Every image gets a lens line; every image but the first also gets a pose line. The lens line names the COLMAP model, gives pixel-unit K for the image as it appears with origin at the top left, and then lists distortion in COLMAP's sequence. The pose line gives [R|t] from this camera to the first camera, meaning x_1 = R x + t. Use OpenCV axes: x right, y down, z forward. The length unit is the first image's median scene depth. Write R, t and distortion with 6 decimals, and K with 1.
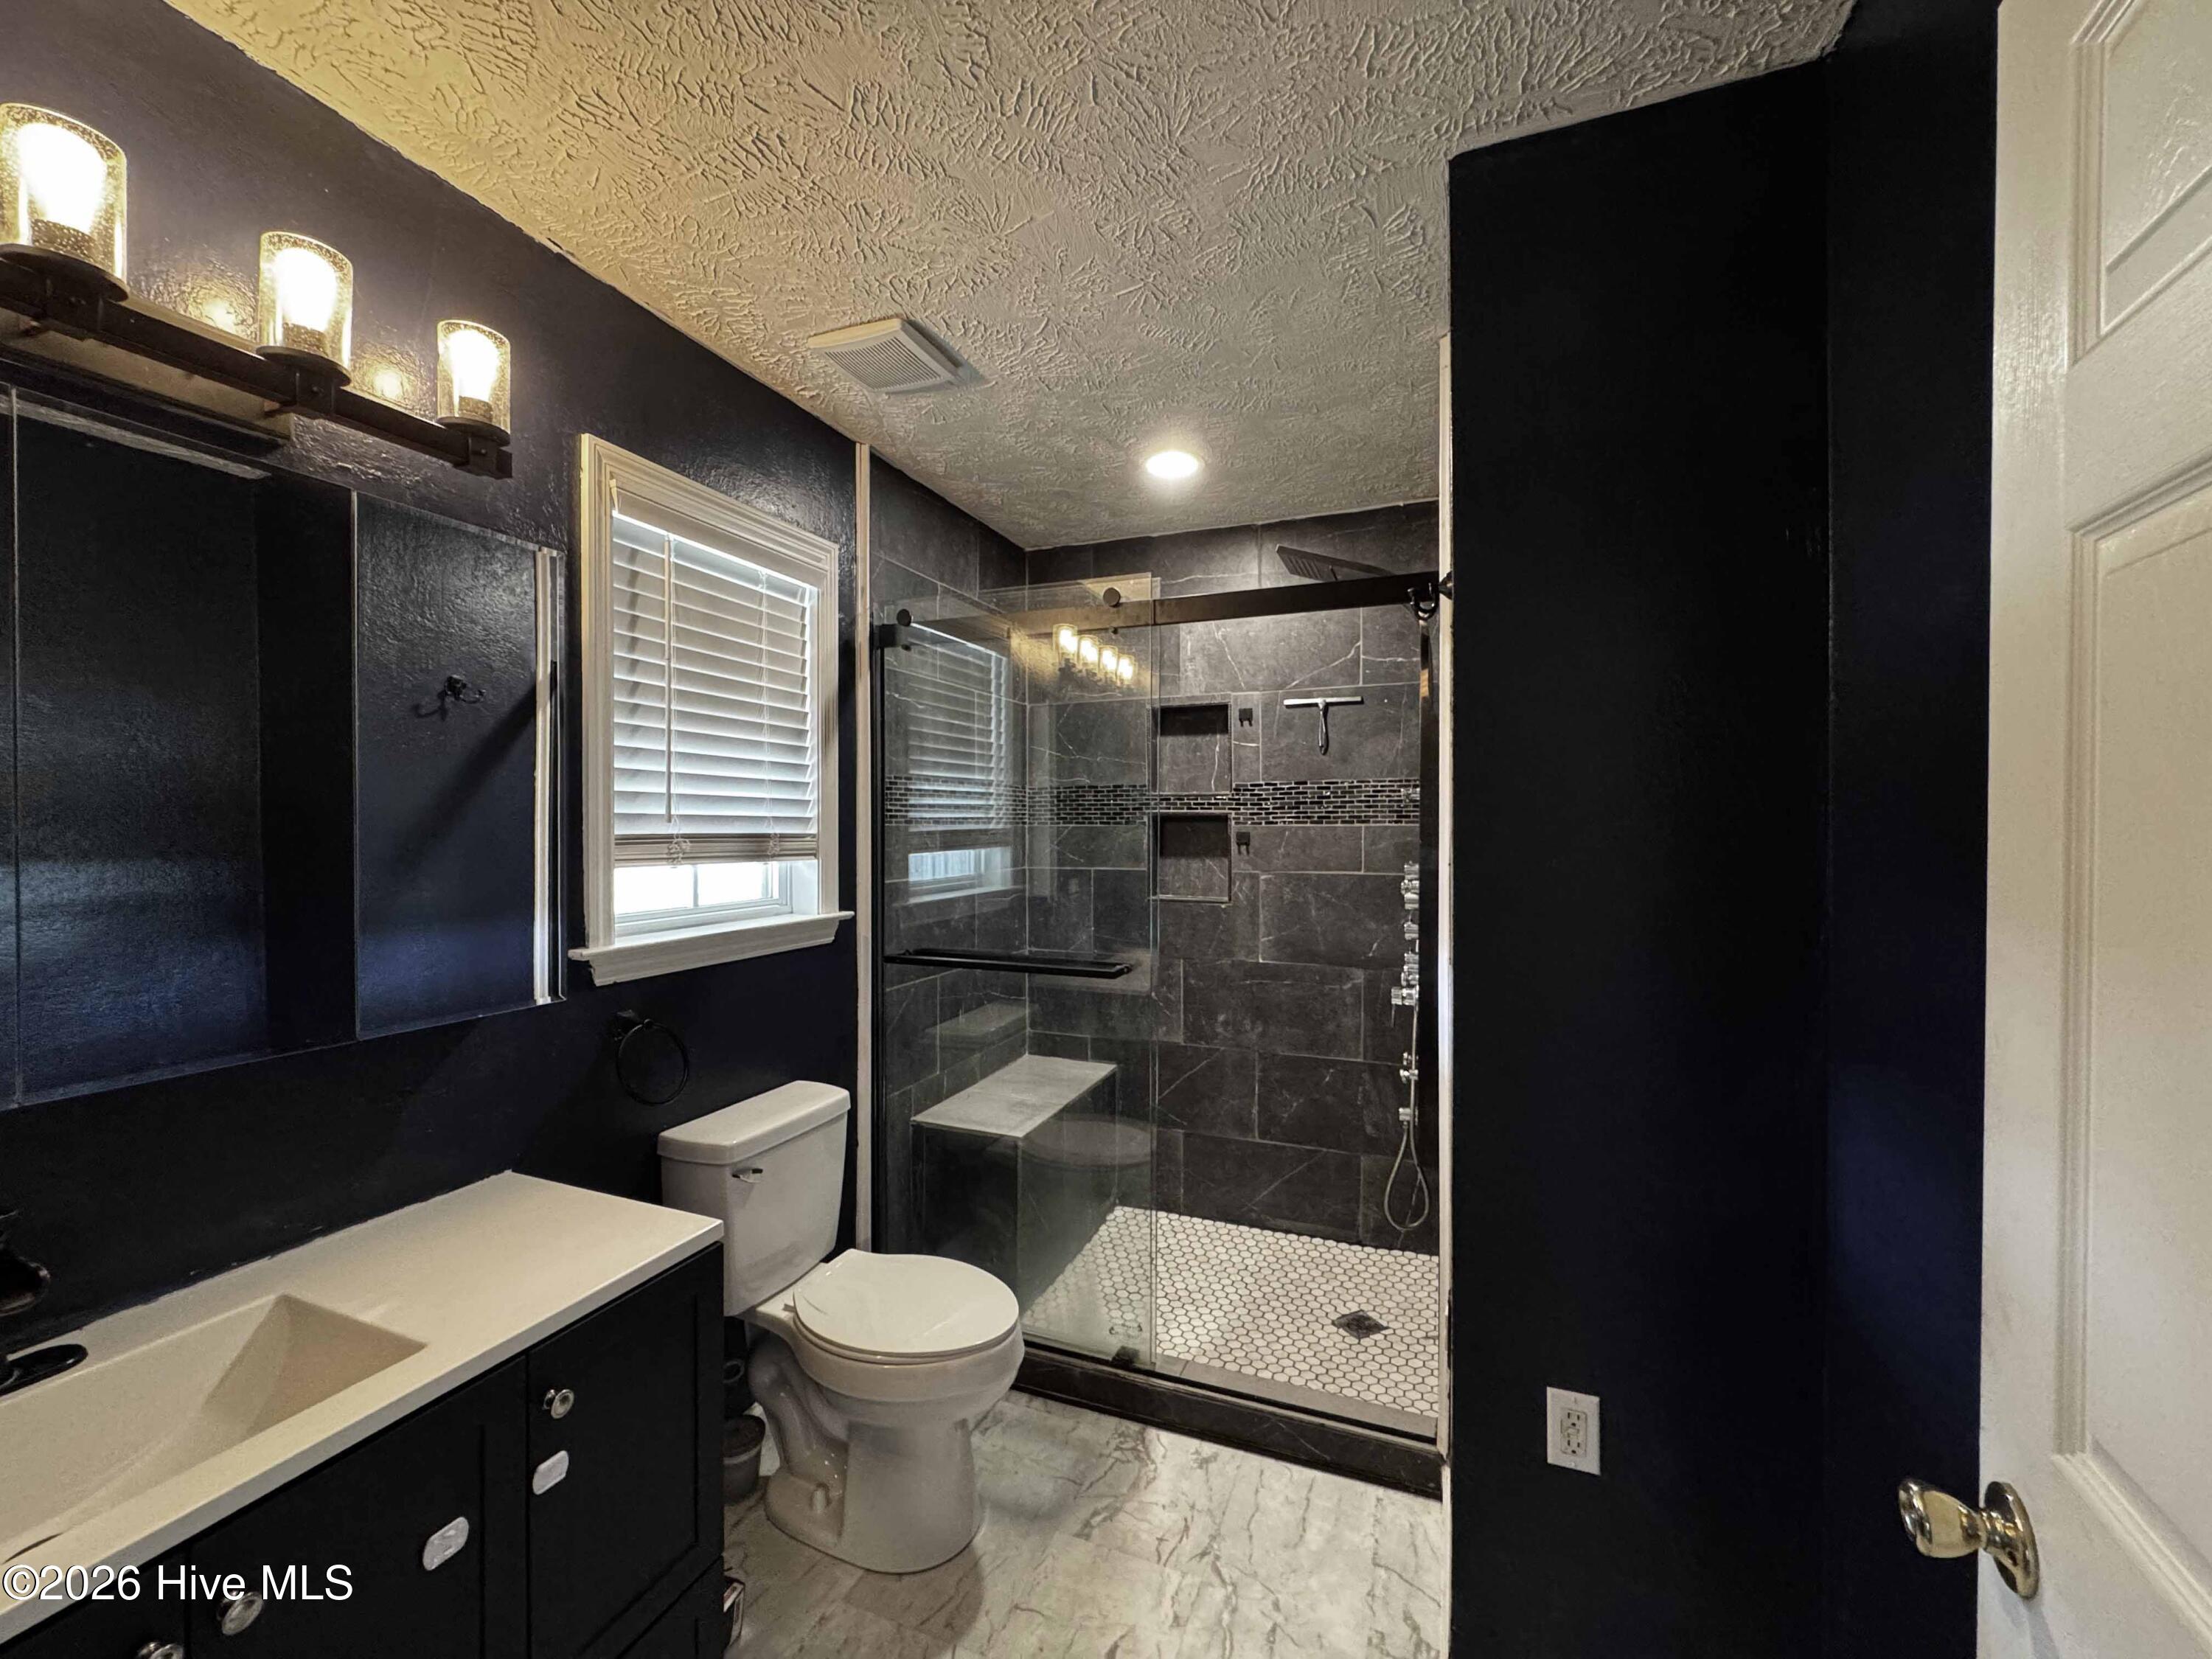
lens RADIAL K [[887.6, 0, 1104.2], [0, 887.6, 826.8], [0, 0, 1]] dist [-0.002850, 0.000757]
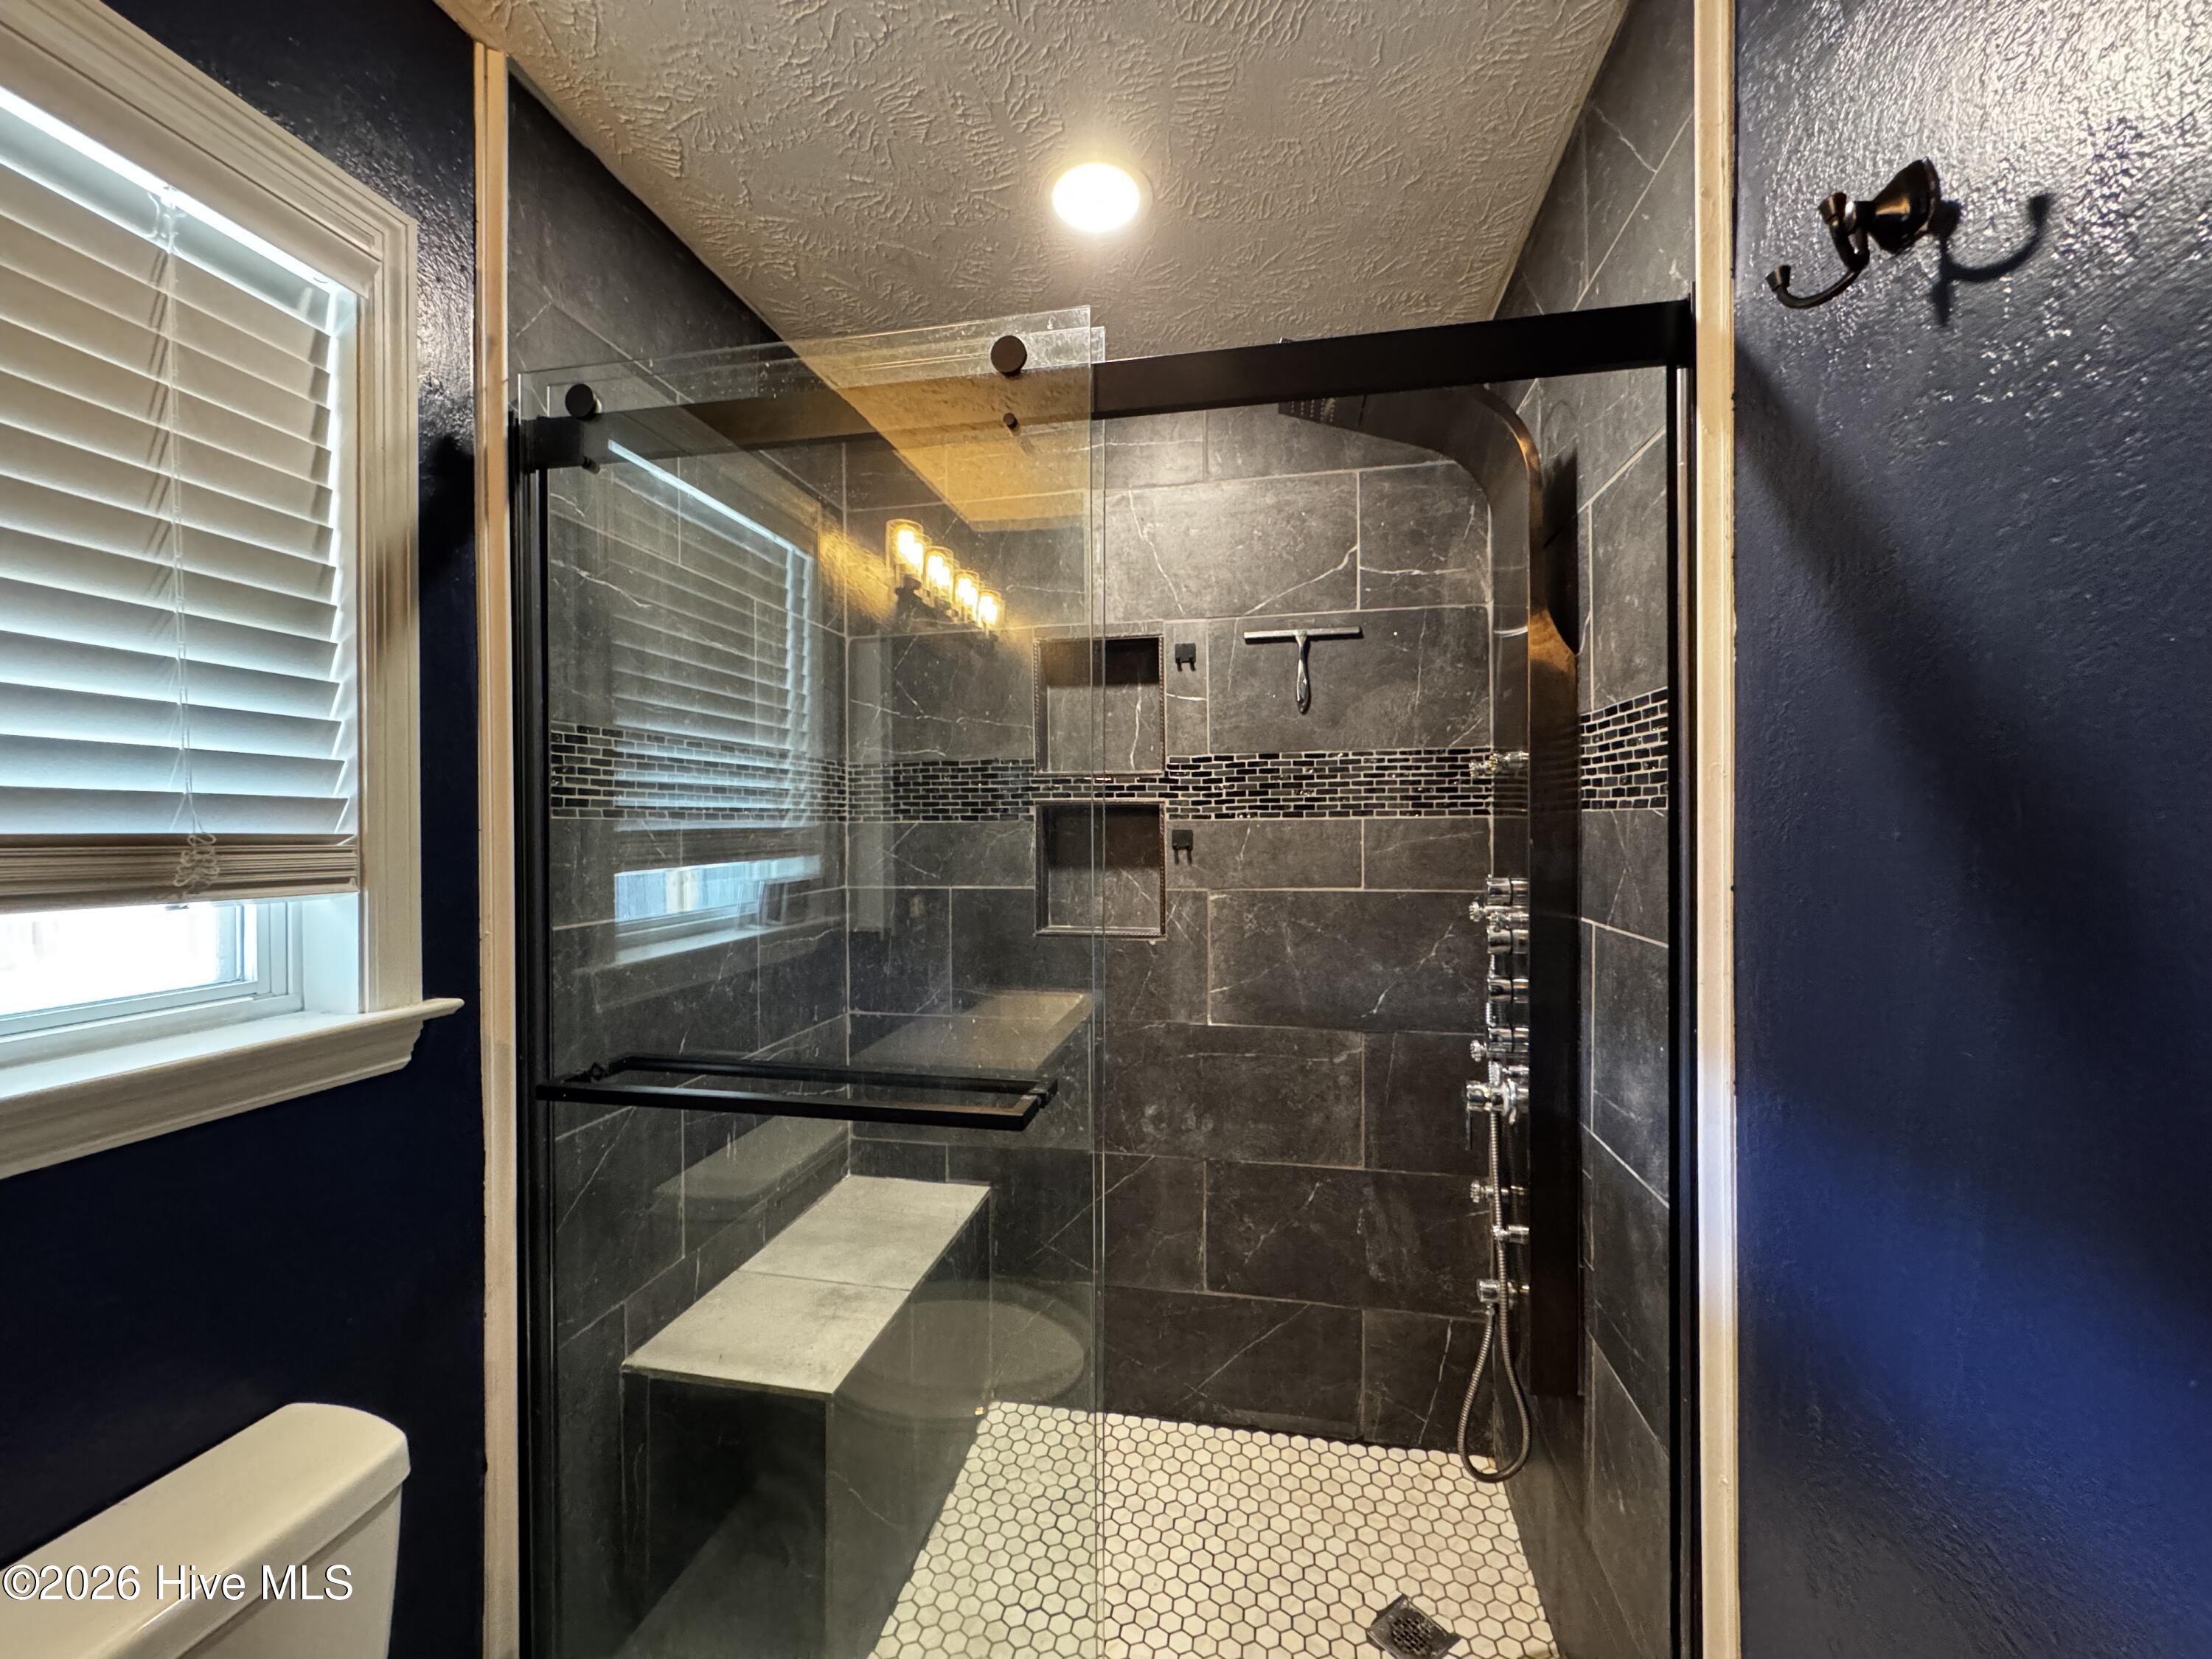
lens RADIAL K [[887.6, 0, 1103.7], [0, 887.6, 827.9], [0, 0, 1]] dist [-0.002850, 0.000757]
pose [[0.983287, -0.005715, 0.181971, -0.023336], [0.006203, 0.999979, -0.002112, 0.005499], [-0.181955, 0.003206, 0.983302, 0.373984]]
